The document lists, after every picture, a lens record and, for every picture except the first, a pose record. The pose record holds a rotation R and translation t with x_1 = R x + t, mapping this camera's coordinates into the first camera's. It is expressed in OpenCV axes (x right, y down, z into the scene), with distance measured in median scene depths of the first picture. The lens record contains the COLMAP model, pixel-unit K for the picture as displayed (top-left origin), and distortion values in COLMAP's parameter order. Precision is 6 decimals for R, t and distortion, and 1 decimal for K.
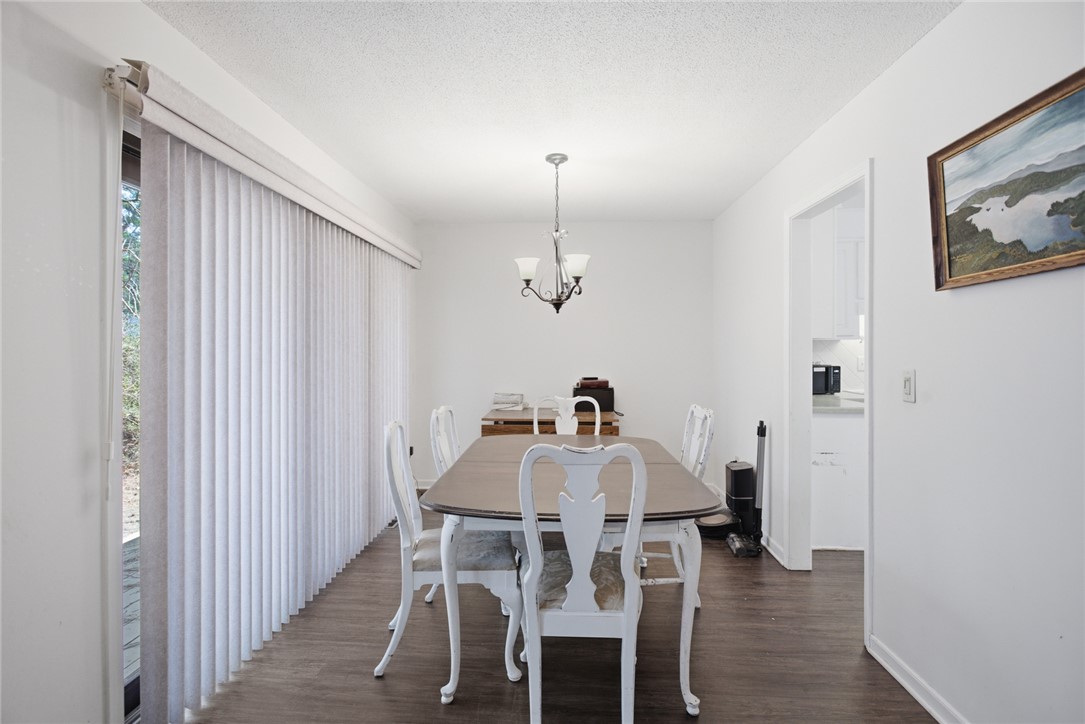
lens RADIAL K [[512.6, 0, 542.1], [0, 512.6, 349.6], [0, 0, 1]] dist [0.000651, 0.000275]
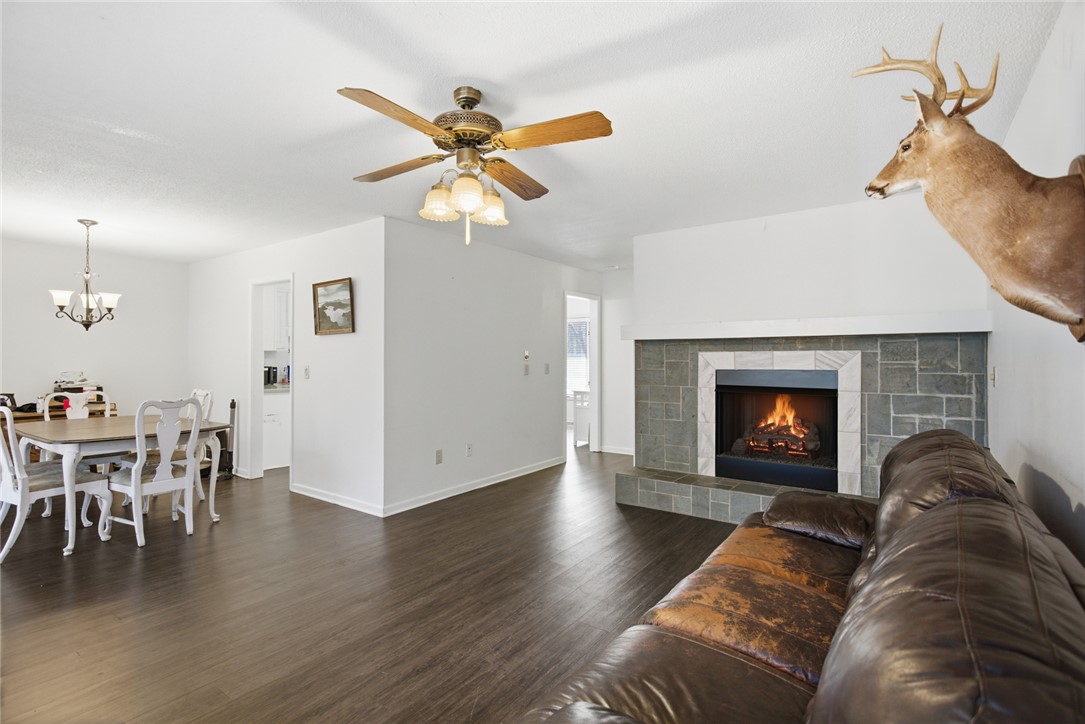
lens RADIAL K [[522.3, 0, 539.4], [0, 522.3, 356.9], [0, 0, 1]] dist [0.000042, 0.000139]
pose [[0.536988, 0.003074, 0.843584, -0.630451], [-0.001889, 0.999995, -0.002441, 0.002819], [-0.843588, -0.000282, 0.536991, -1.014723]]
